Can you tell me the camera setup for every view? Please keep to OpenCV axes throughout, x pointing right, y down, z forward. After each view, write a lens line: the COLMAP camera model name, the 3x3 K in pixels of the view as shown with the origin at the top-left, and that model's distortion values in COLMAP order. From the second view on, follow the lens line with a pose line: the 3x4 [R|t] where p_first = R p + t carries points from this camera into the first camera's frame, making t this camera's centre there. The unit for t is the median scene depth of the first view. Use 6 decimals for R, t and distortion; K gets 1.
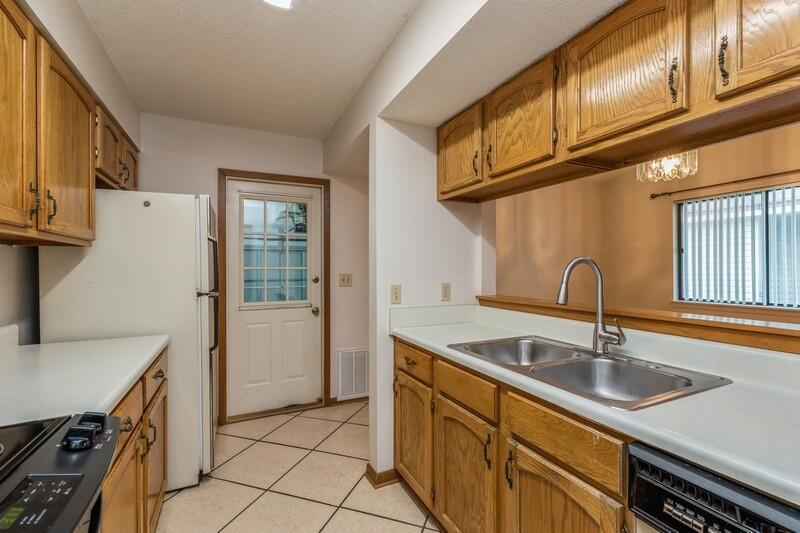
lens RADIAL K [[365.2, 0, 400.9], [0, 365.2, 267.7], [0, 0, 1]] dist [0.003216, -0.000021]
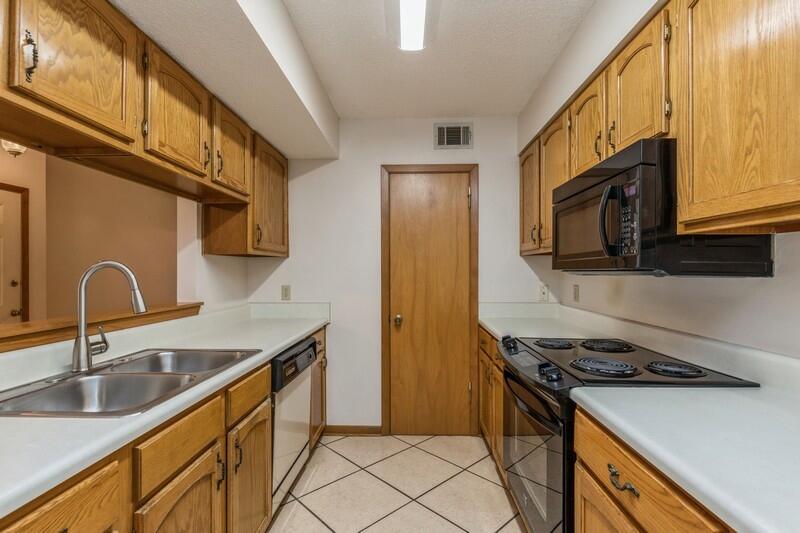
lens RADIAL K [[404.0, 0, 400.2], [0, 404.0, 268.1], [0, 0, 1]] dist [-0.000057, -0.000022]
pose [[-0.897061, 0.003051, 0.441896, -0.576390], [-0.000514, 0.999968, -0.007949, -0.003544], [-0.441906, -0.007358, -0.897031, 1.584531]]
